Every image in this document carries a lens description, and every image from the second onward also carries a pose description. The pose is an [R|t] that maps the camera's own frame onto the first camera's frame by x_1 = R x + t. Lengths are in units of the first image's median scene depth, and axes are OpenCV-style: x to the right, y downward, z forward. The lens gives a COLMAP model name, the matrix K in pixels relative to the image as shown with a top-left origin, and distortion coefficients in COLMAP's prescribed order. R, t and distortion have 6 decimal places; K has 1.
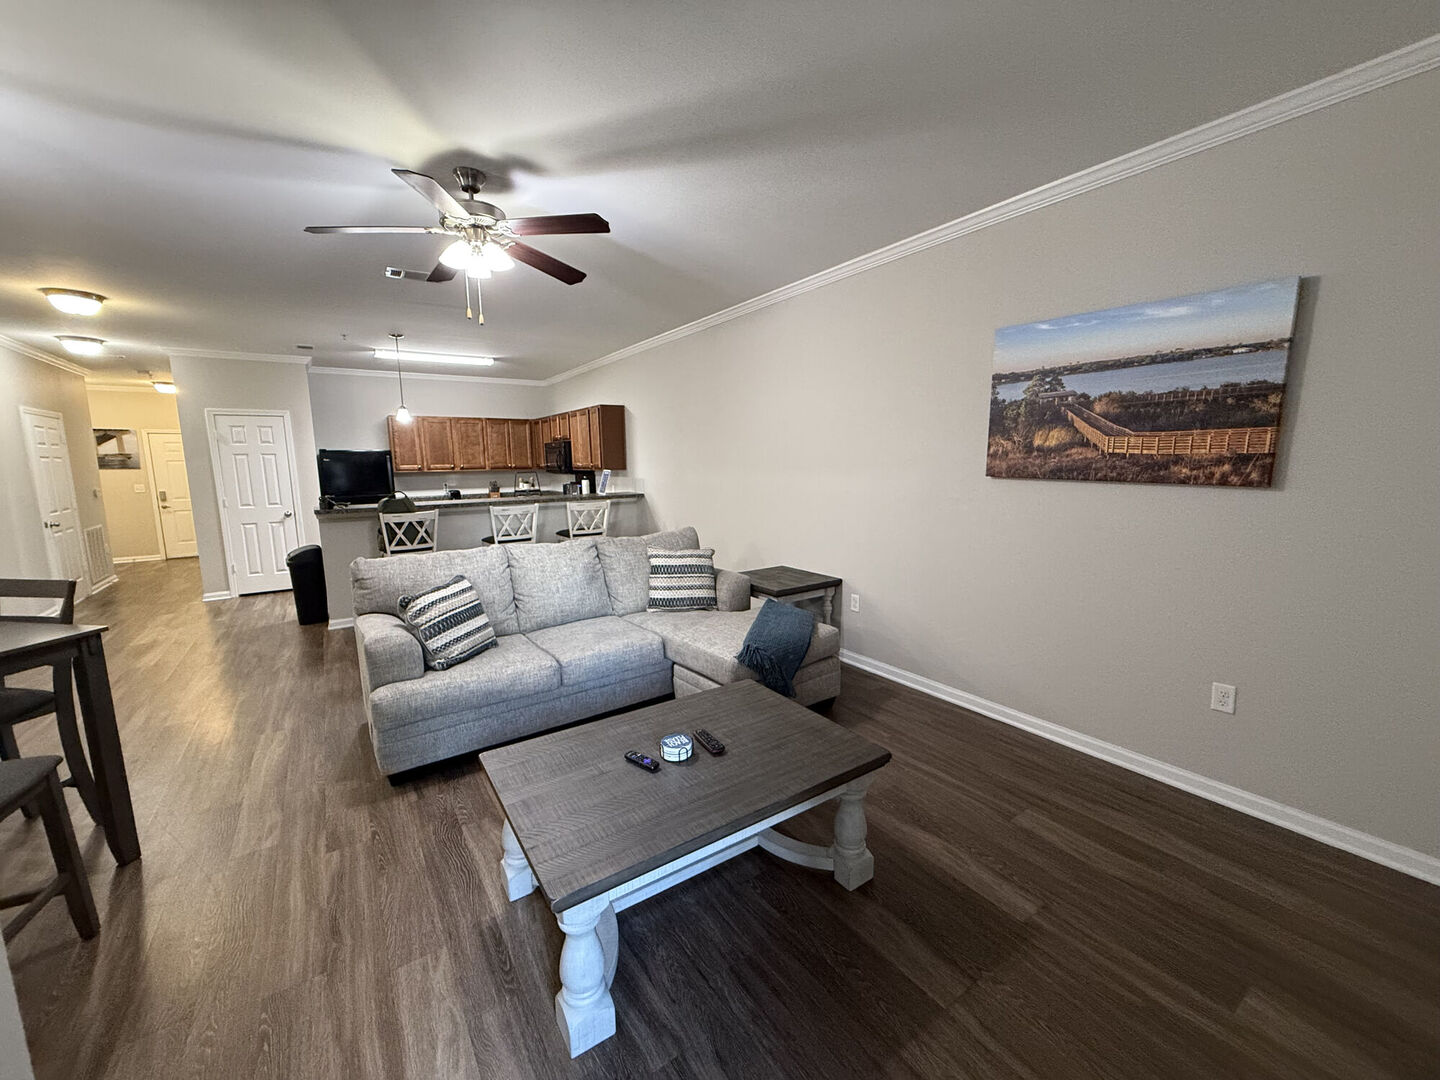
lens RADIAL K [[575.9, 0, 716.9], [0, 575.9, 540.2], [0, 0, 1]] dist [-0.003007, -0.000366]
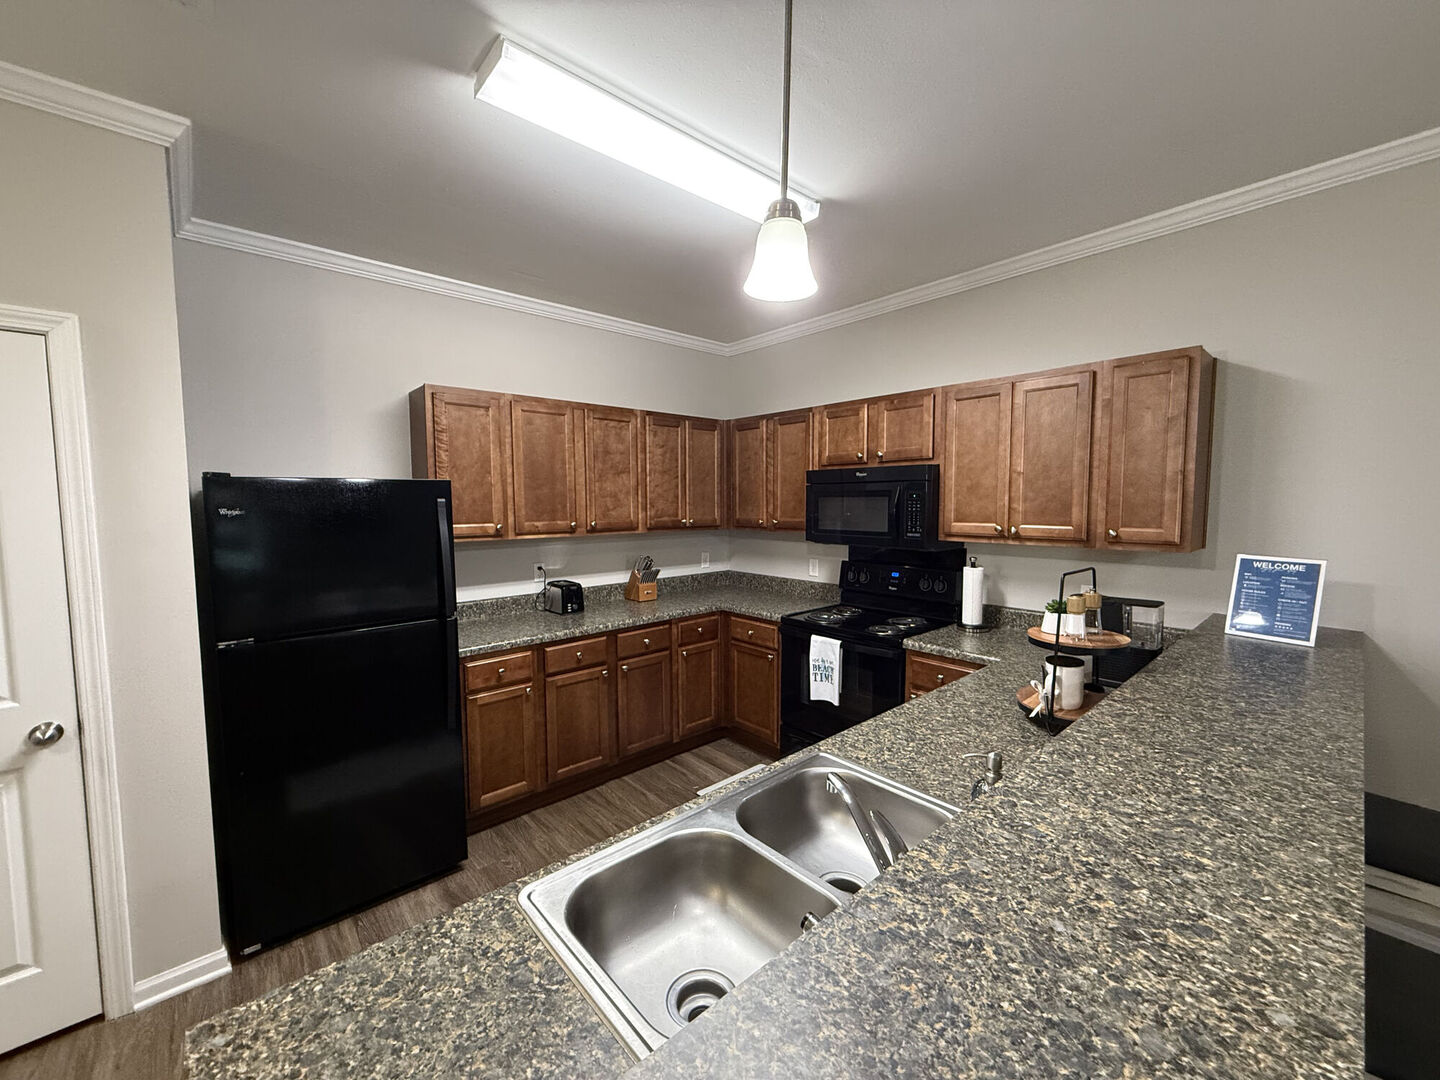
lens RADIAL K [[575.9, 0, 723.6], [0, 575.9, 542.7], [0, 0, 1]] dist [-0.003007, -0.000366]
pose [[0.988921, -0.000594, 0.148439, -0.414063], [0.010471, 0.997780, -0.065769, -0.088605], [-0.148070, 0.066594, 0.986732, 0.591760]]
